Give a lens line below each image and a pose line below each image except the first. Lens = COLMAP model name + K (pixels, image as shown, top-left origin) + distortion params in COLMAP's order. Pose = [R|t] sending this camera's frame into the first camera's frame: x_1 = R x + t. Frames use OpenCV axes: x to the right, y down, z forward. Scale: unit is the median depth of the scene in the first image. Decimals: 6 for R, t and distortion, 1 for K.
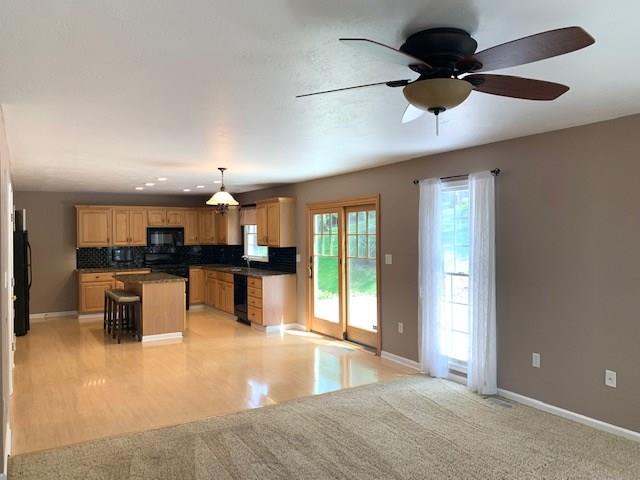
lens RADIAL K [[488.9, 0, 321.2], [0, 488.9, 238.3], [0, 0, 1]] dist [0.029442, -0.018594]
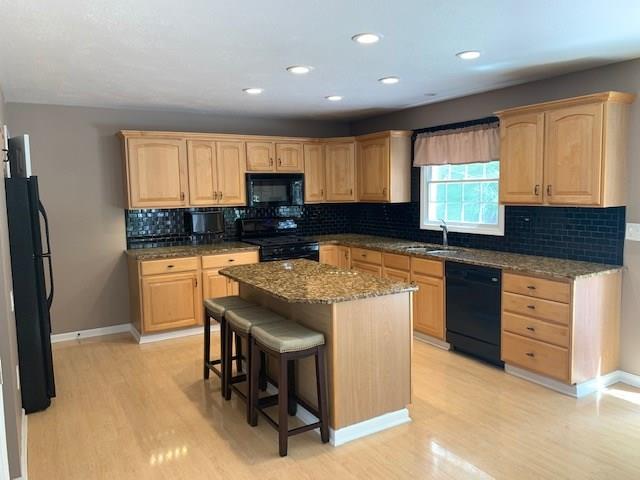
lens RADIAL K [[488.9, 0, 319.9], [0, 488.9, 241.1], [0, 0, 1]] dist [0.029442, -0.018594]
pose [[0.999895, -0.010526, -0.009910, -0.282259], [0.011445, 0.995136, 0.097846, 0.001414], [0.008832, -0.097950, 0.995152, 0.464907]]
